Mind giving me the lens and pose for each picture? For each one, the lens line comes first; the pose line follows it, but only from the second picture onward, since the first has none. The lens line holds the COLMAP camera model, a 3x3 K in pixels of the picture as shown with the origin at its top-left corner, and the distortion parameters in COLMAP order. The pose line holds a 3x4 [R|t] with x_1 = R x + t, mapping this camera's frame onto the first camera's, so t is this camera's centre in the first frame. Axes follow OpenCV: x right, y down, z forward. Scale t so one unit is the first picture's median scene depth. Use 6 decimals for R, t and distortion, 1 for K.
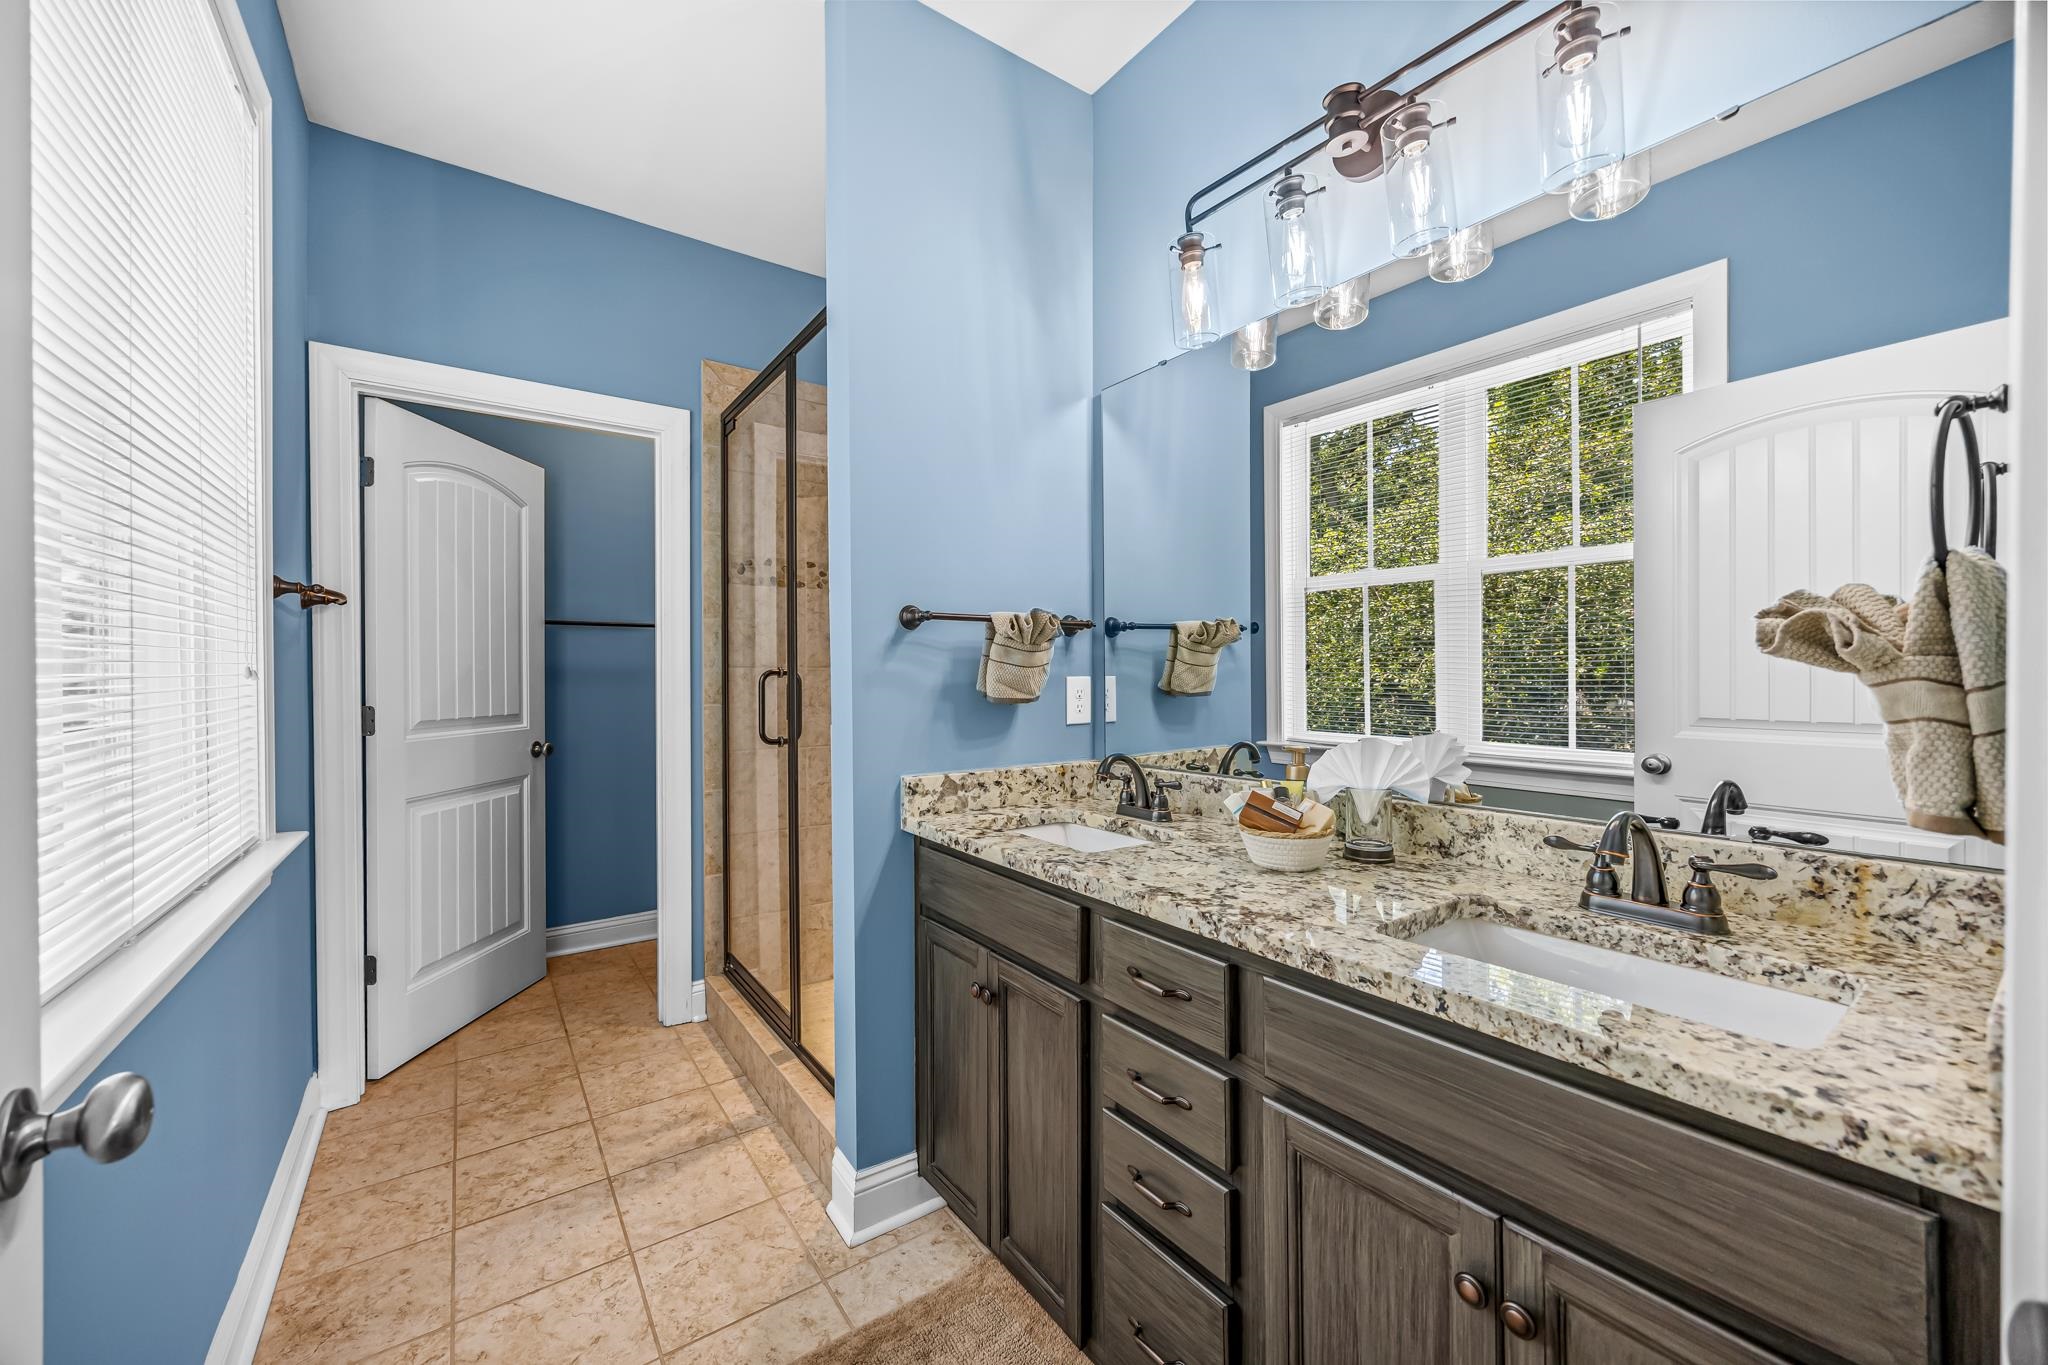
lens RADIAL K [[773.0, 0, 1024.9], [0, 773.0, 682.7], [0, 0, 1]] dist [0.000106, -0.000448]
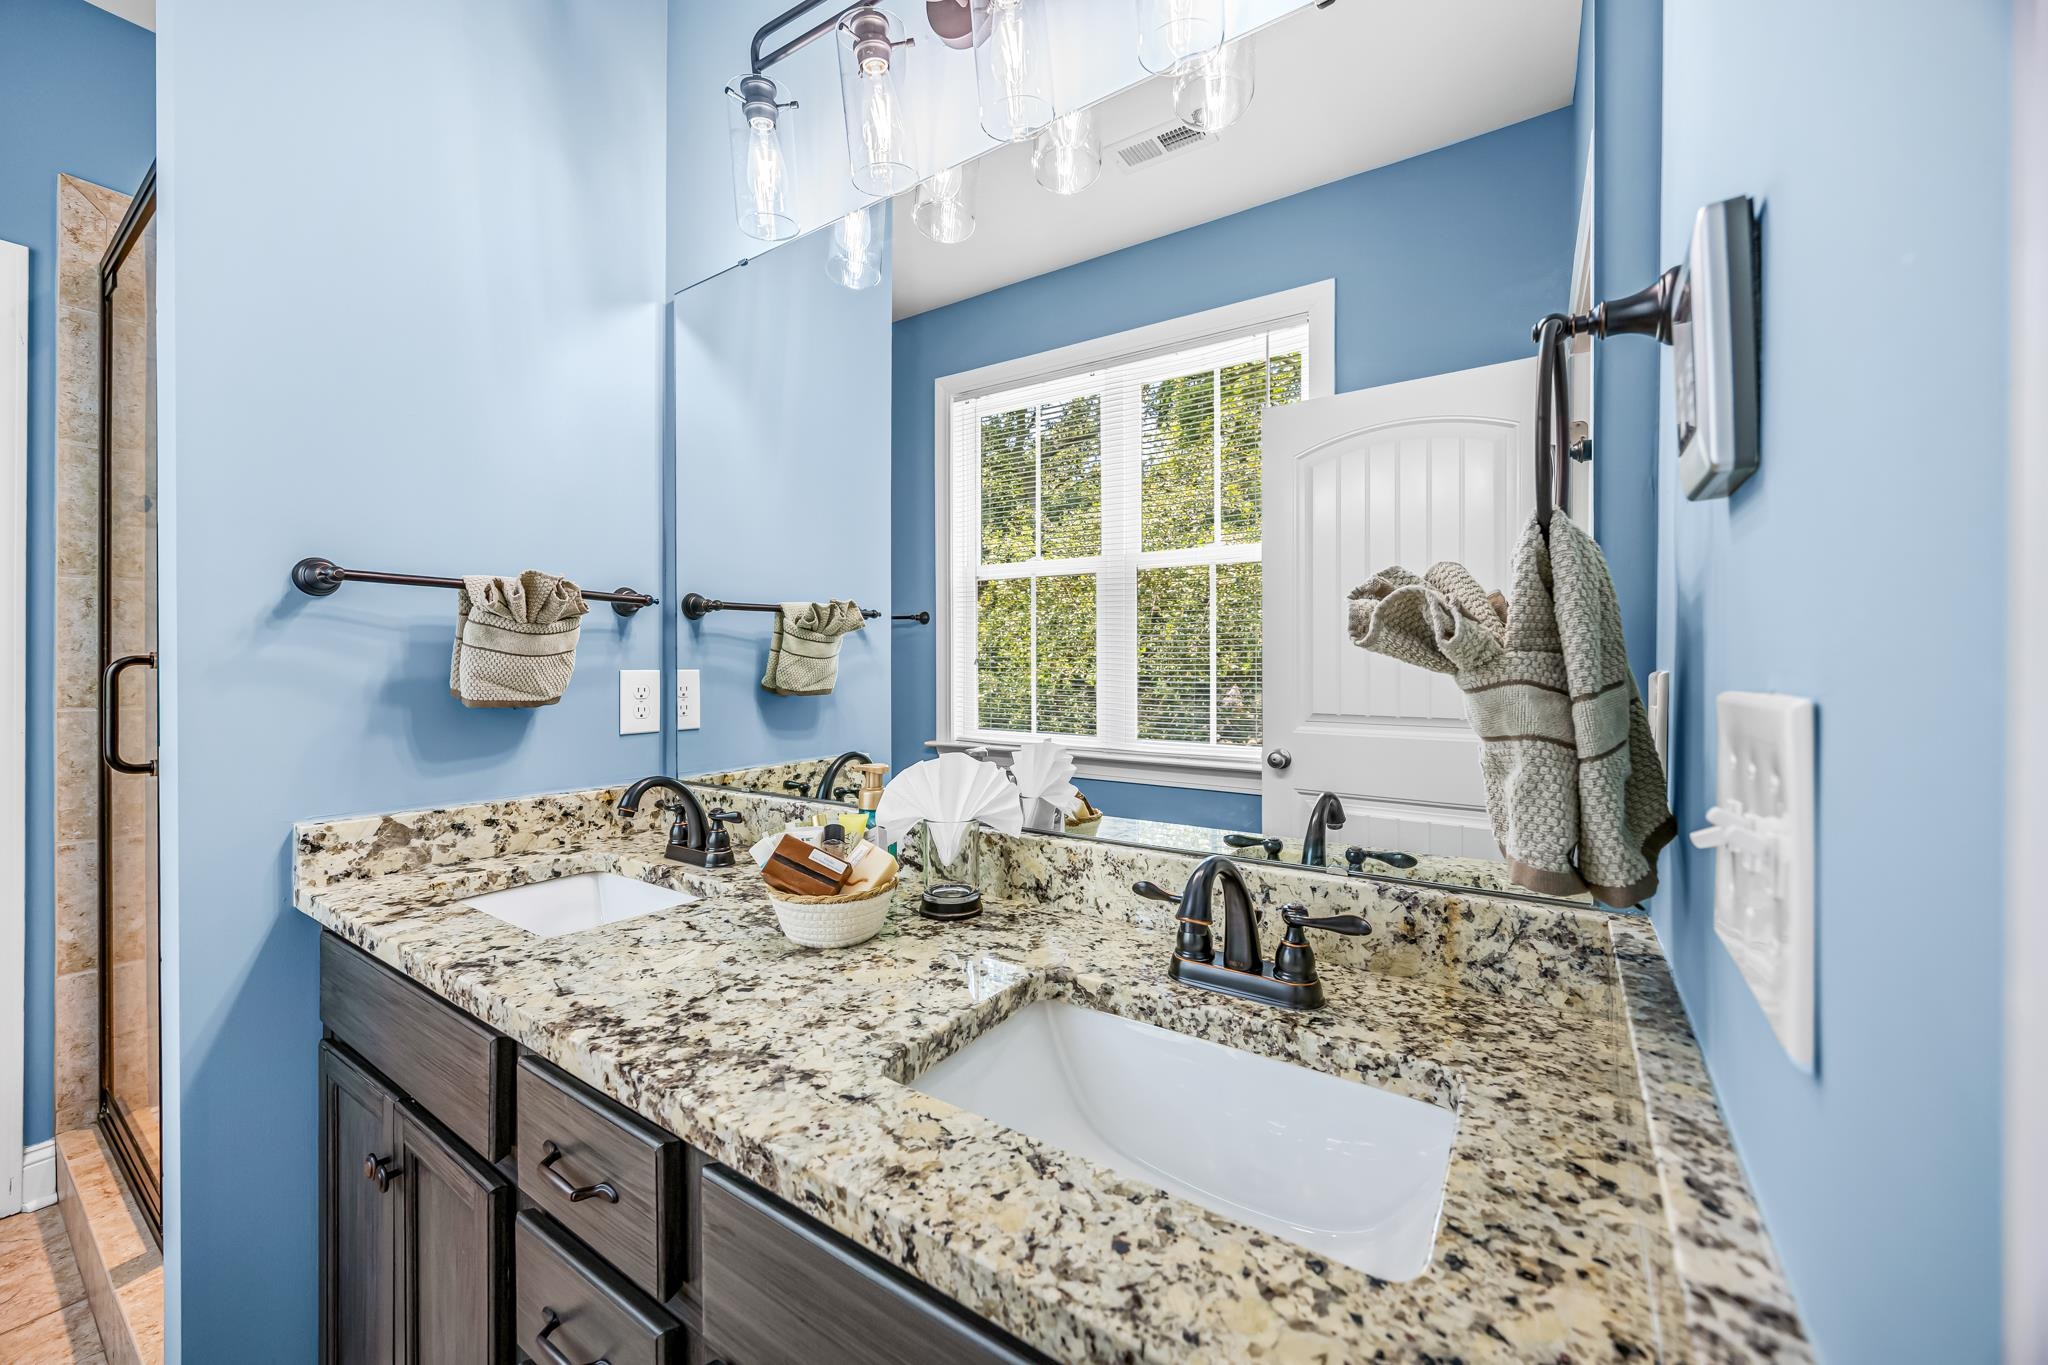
lens RADIAL K [[773.0, 0, 1026.2], [0, 773.0, 671.6], [0, 0, 1]] dist [0.000106, -0.000448]
pose [[0.938663, 0.006652, 0.344771, 0.230950], [-0.004598, 0.999966, -0.006774, -0.004058], [-0.344804, 0.004773, 0.938663, 0.237632]]
